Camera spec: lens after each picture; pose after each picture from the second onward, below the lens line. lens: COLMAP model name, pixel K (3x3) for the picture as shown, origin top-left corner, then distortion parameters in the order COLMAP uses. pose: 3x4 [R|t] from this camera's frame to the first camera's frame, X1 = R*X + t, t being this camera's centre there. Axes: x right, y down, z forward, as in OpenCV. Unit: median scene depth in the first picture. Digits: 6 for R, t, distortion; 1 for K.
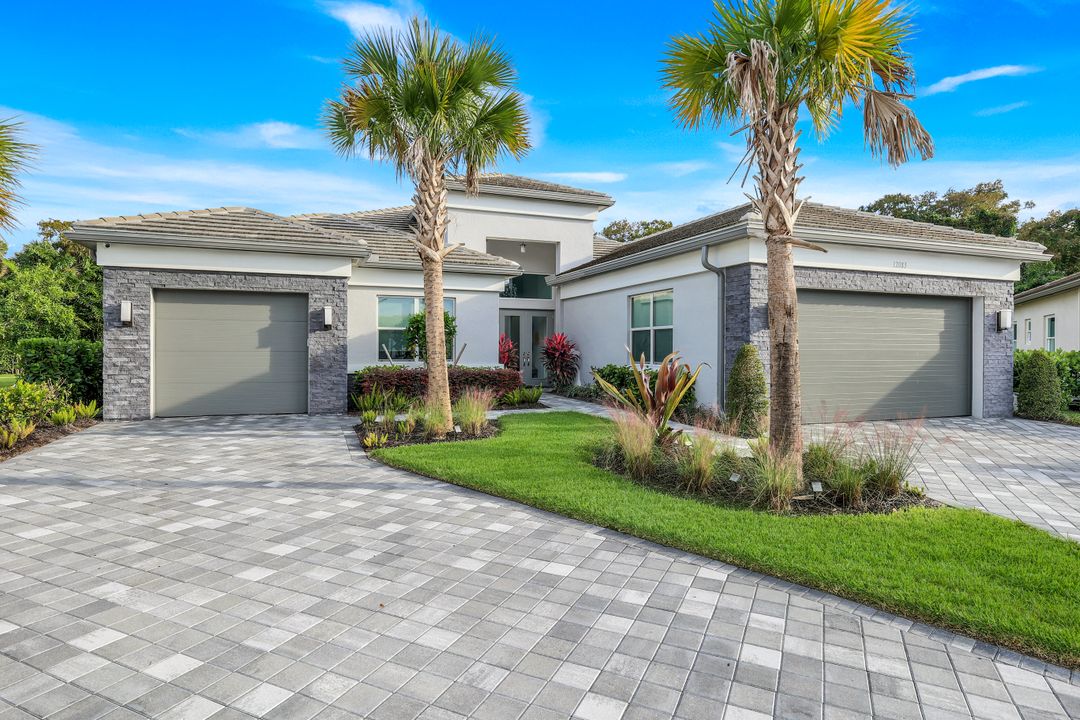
lens RADIAL K [[629.1, 0, 540.2], [0, 629.1, 360.5], [0, 0, 1]] dist [0.004804, -0.000047]
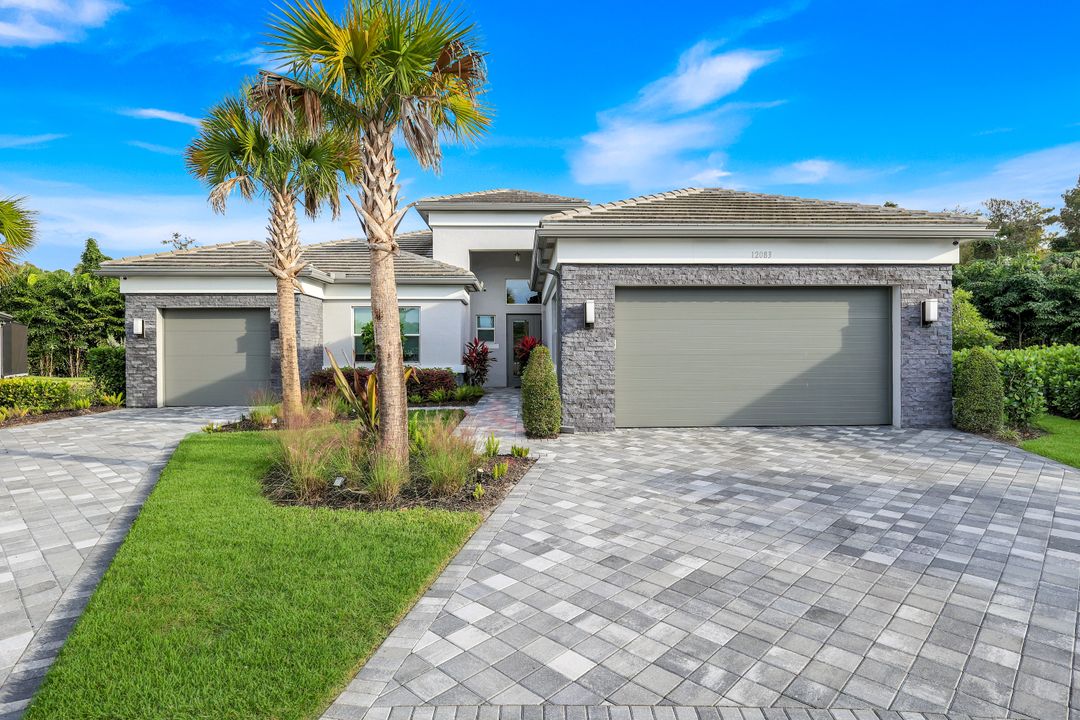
lens RADIAL K [[597.3, 0, 540.3], [0, 597.3, 360.2], [0, 0, 1]] dist [0.002507, 0.001998]
pose [[0.942191, -0.004638, -0.335044, 0.545447], [0.003643, 0.999987, -0.003599, 0.001200], [0.335056, 0.002170, 0.942196, 0.084451]]
